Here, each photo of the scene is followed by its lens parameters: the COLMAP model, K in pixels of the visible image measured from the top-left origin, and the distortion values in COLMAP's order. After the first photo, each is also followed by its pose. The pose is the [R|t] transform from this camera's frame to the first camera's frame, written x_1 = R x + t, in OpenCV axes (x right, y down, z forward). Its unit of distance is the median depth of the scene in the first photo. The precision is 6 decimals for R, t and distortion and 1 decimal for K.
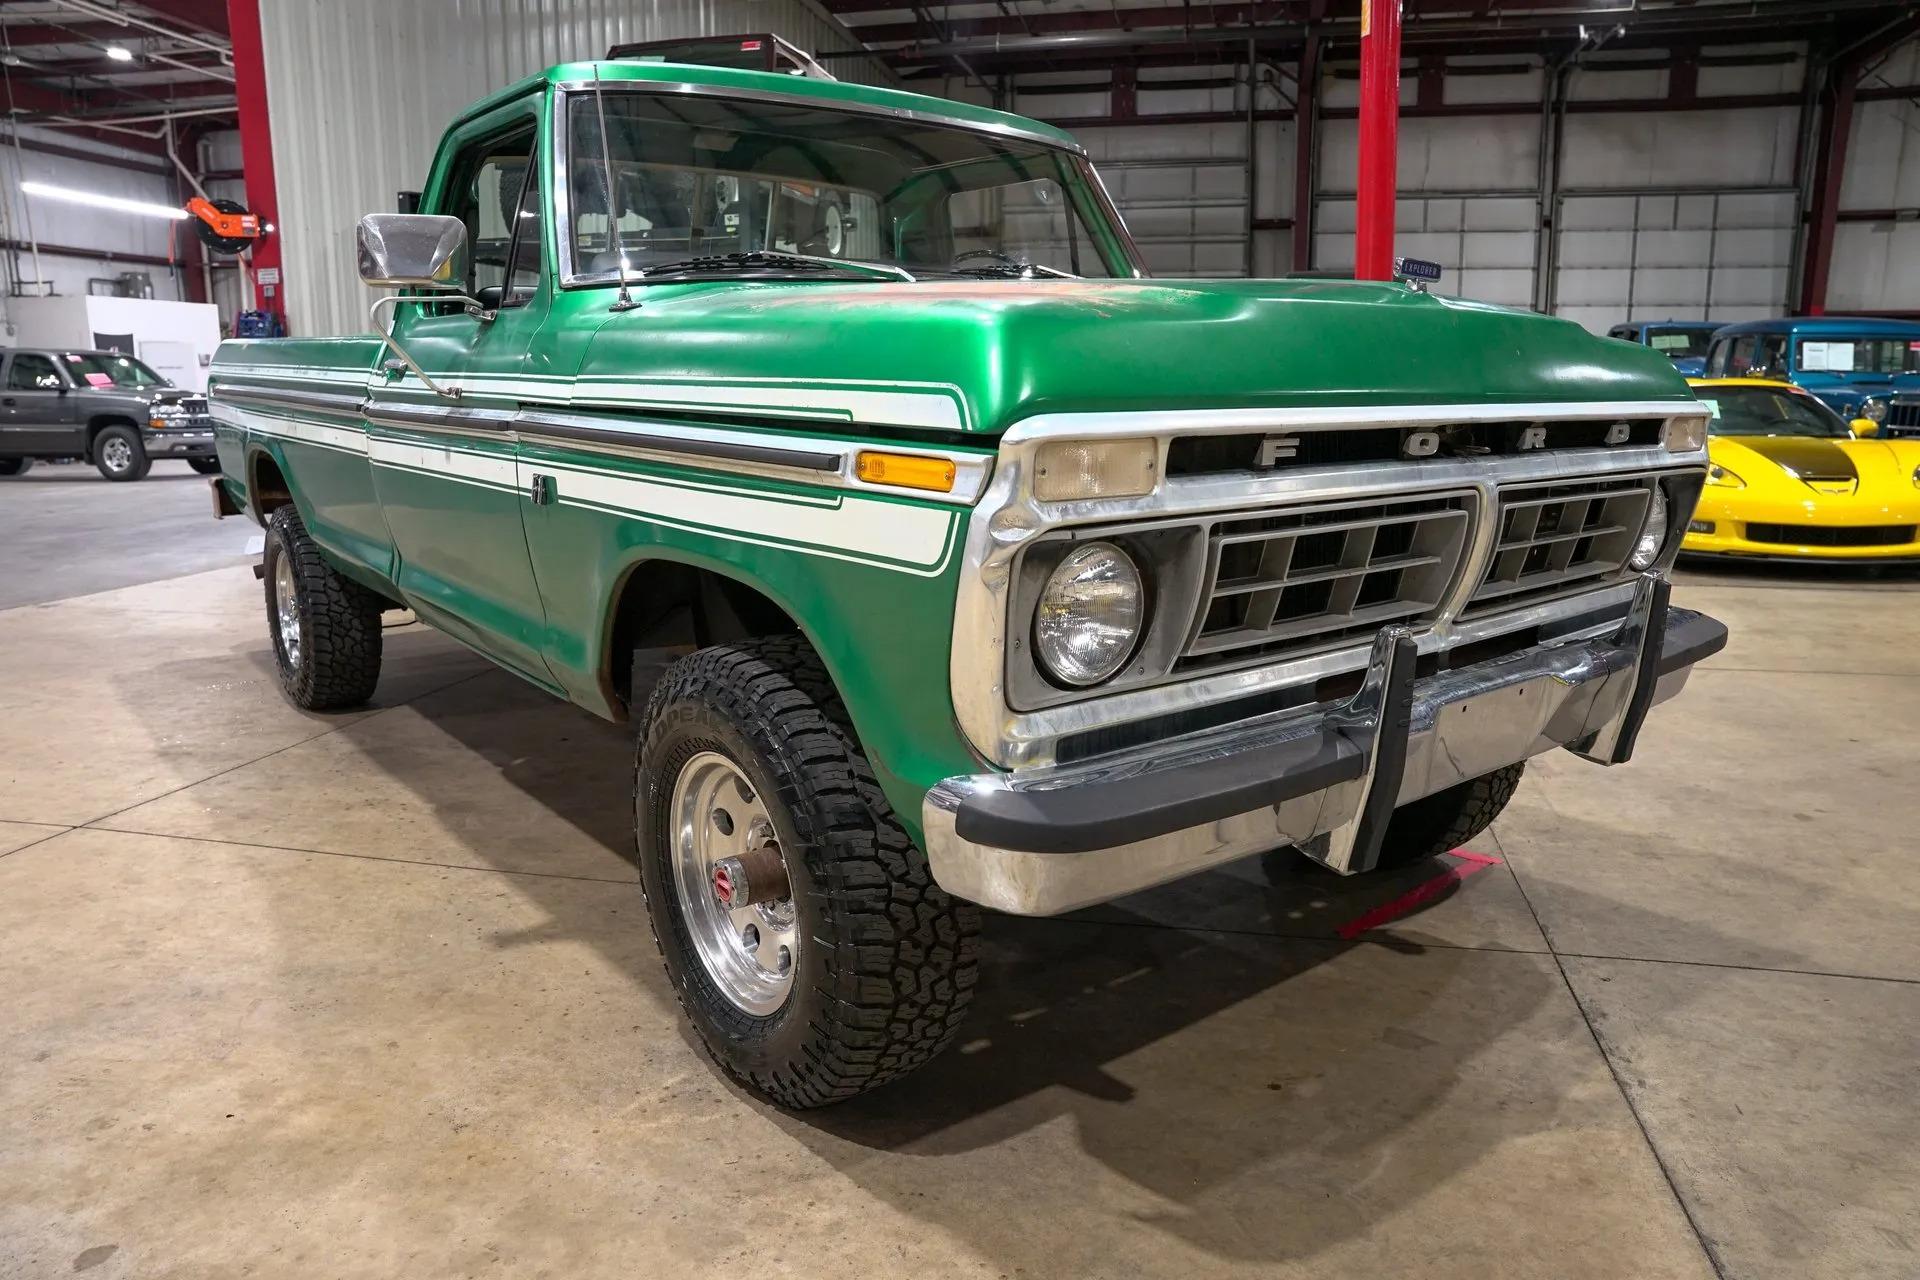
lens RADIAL K [[1315.6, 0, 963.4], [0, 1315.6, 636.9], [0, 0, 1]] dist [-0.139161, 0.108881]
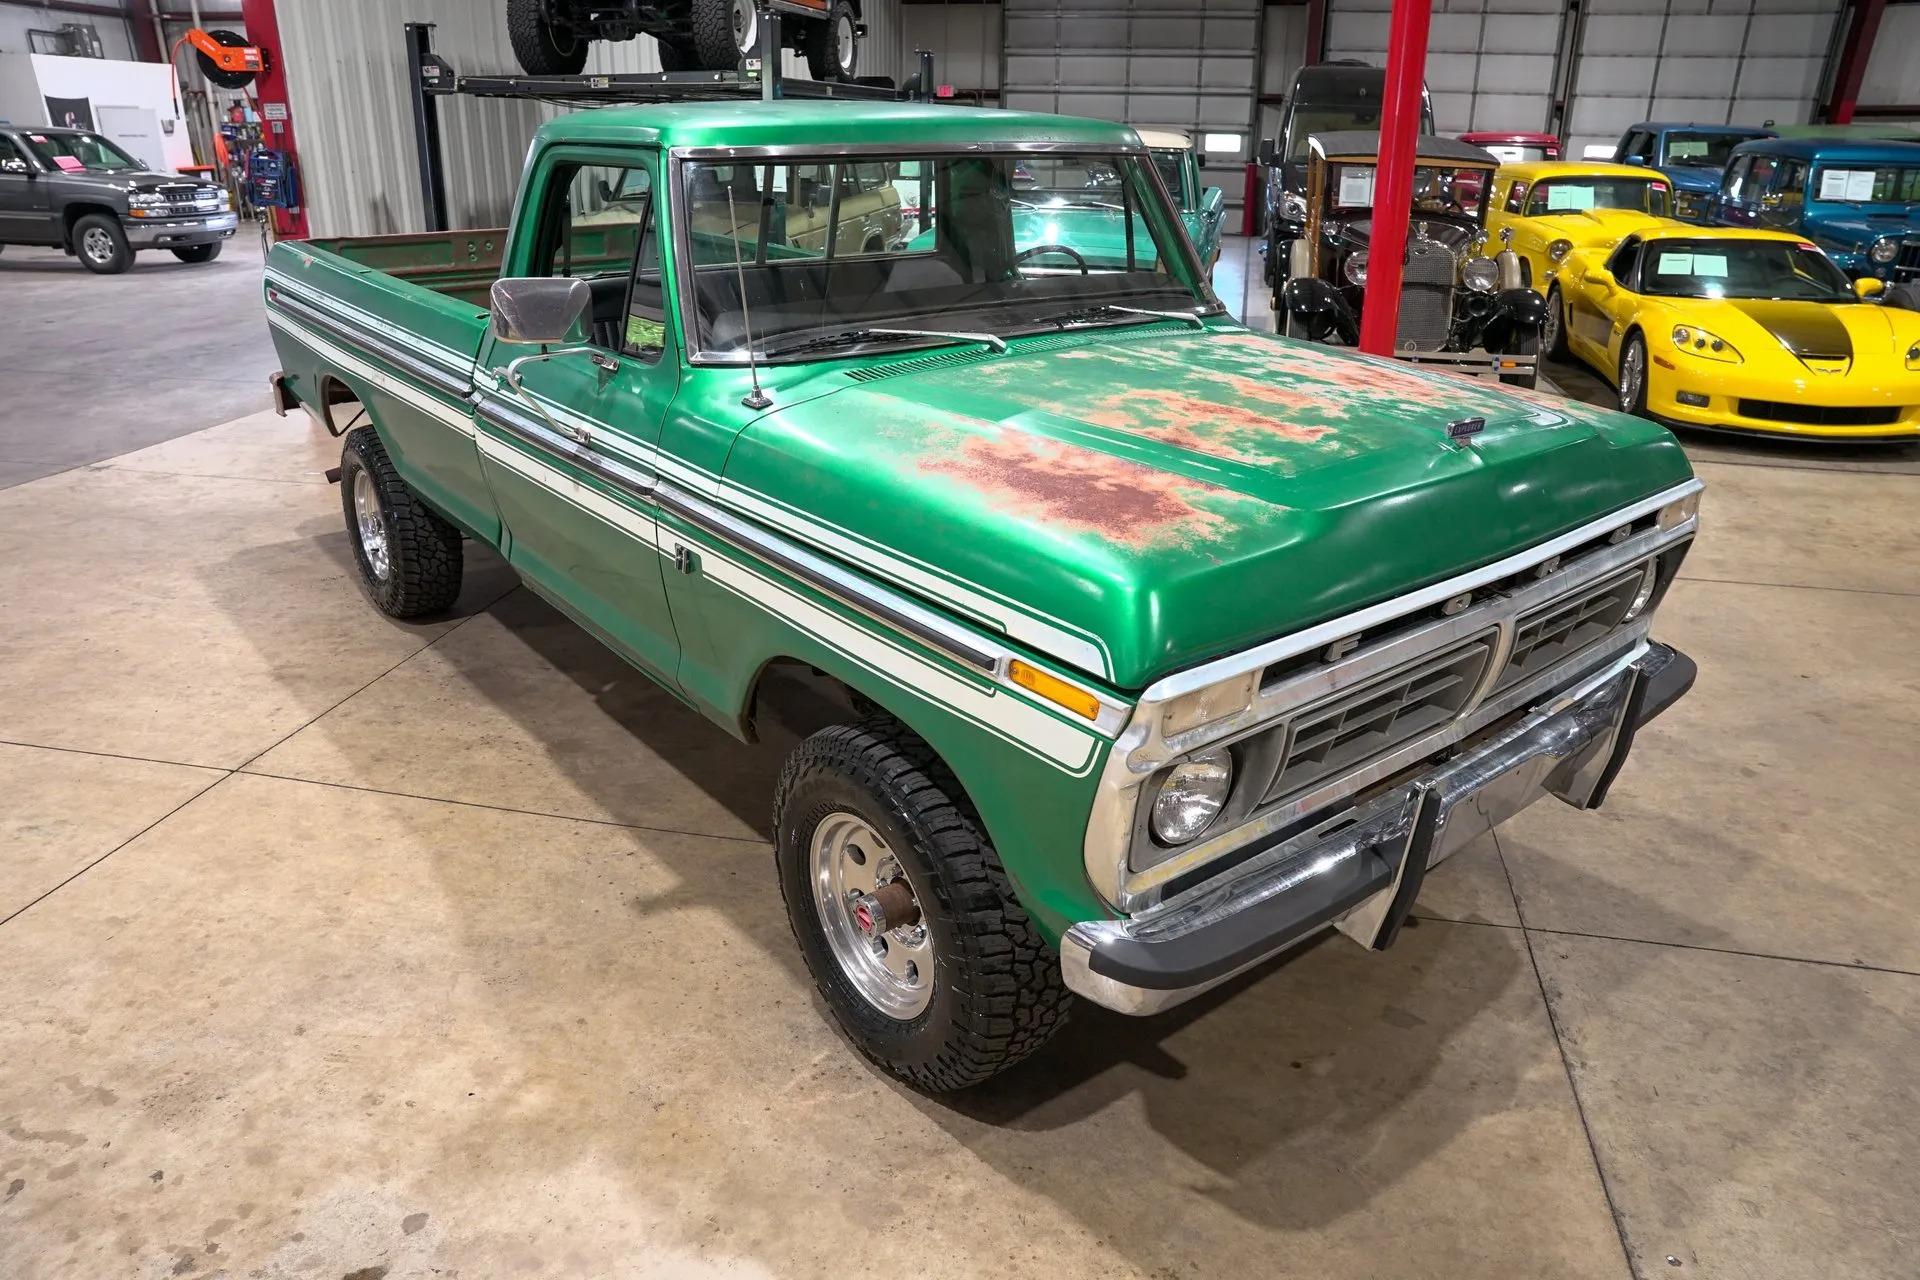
lens RADIAL K [[1315.6, 0, 964.1], [0, 1315.6, 637.5], [0, 0, 1]] dist [-0.139161, 0.108881]
pose [[0.999845, 0.009261, 0.014973, -0.083502], [-0.011916, 0.982045, 0.188269, -0.229936], [-0.012961, -0.188418, 0.982003, -0.125046]]
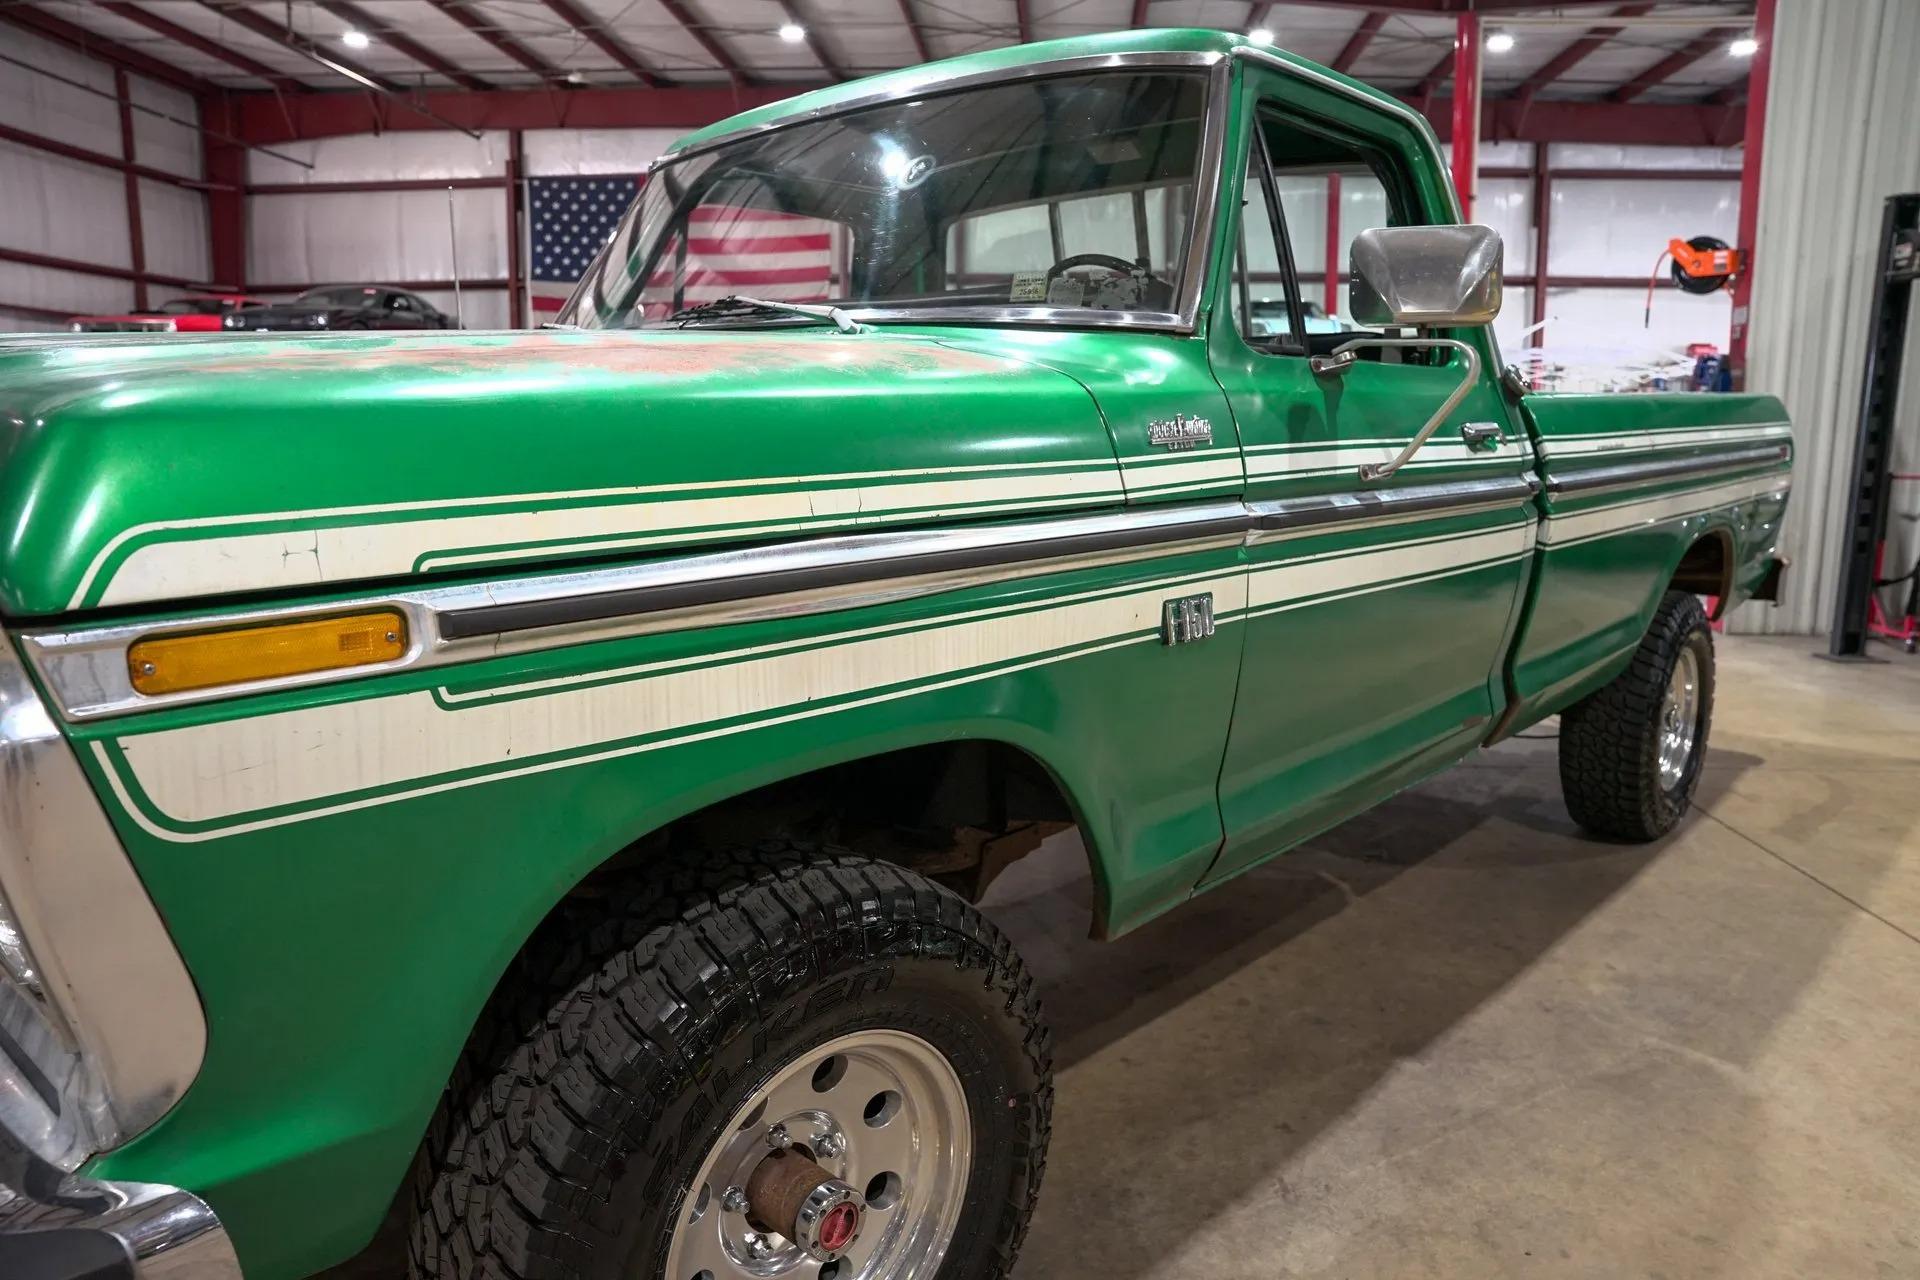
lens RADIAL K [[1315.6, 0, 967.6], [0, 1315.6, 635.0], [0, 0, 1]] dist [-0.139161, 0.108881]
pose [[0.143096, 0.161407, -0.976459, 0.849462], [-0.194700, 0.971923, 0.132125, -0.238026], [0.970369, 0.171210, 0.170504, 1.097626]]
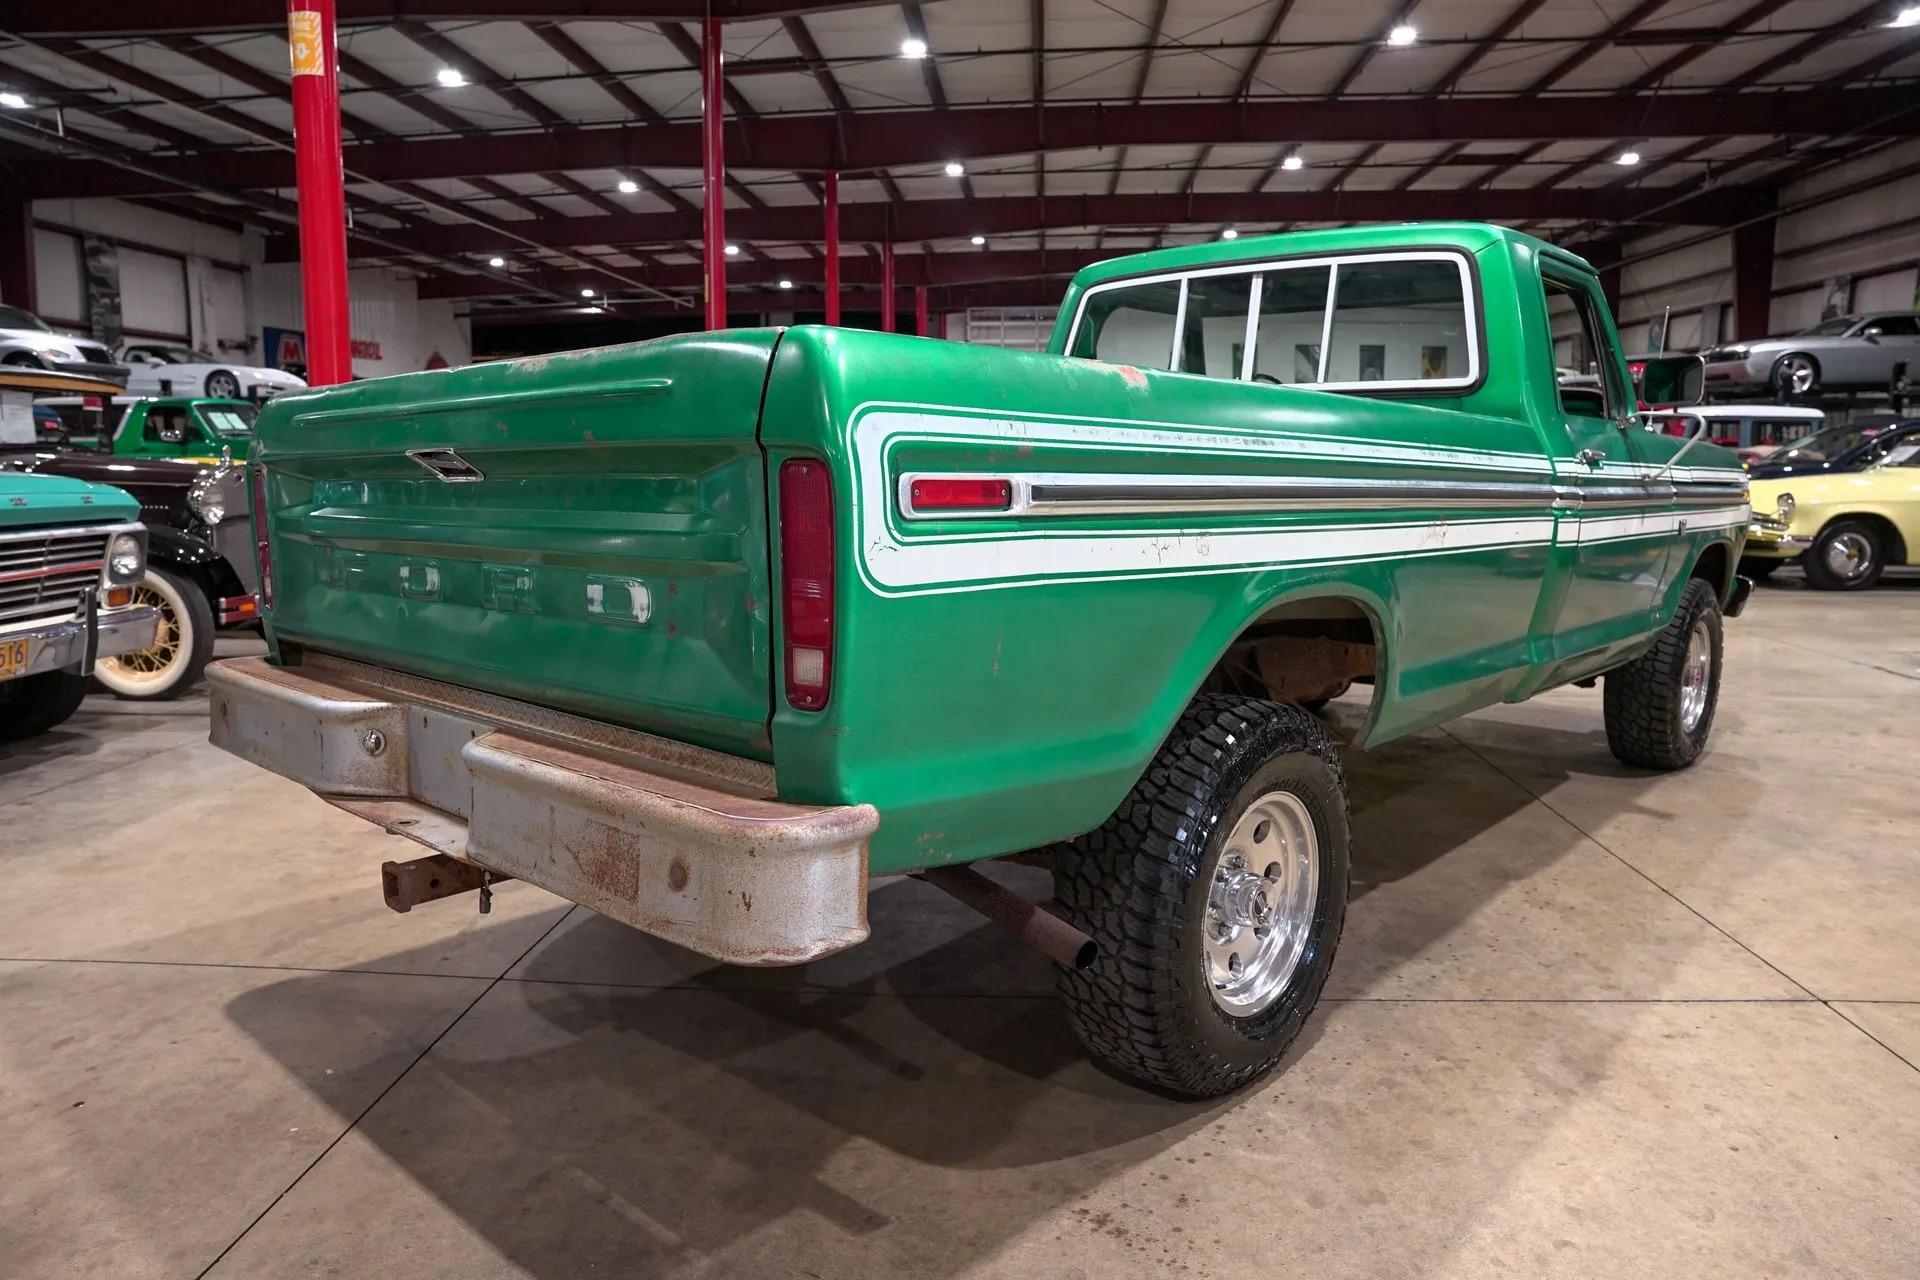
lens RADIAL K [[1315.6, 0, 964.6], [0, 1315.6, 632.9], [0, 0, 1]] dist [-0.139161, 0.108881]
pose [[-0.157922, -0.132498, 0.978522, -1.700444], [0.191887, 0.967948, 0.162034, -0.398655], [-0.968628, 0.213354, -0.127435, 1.953736]]
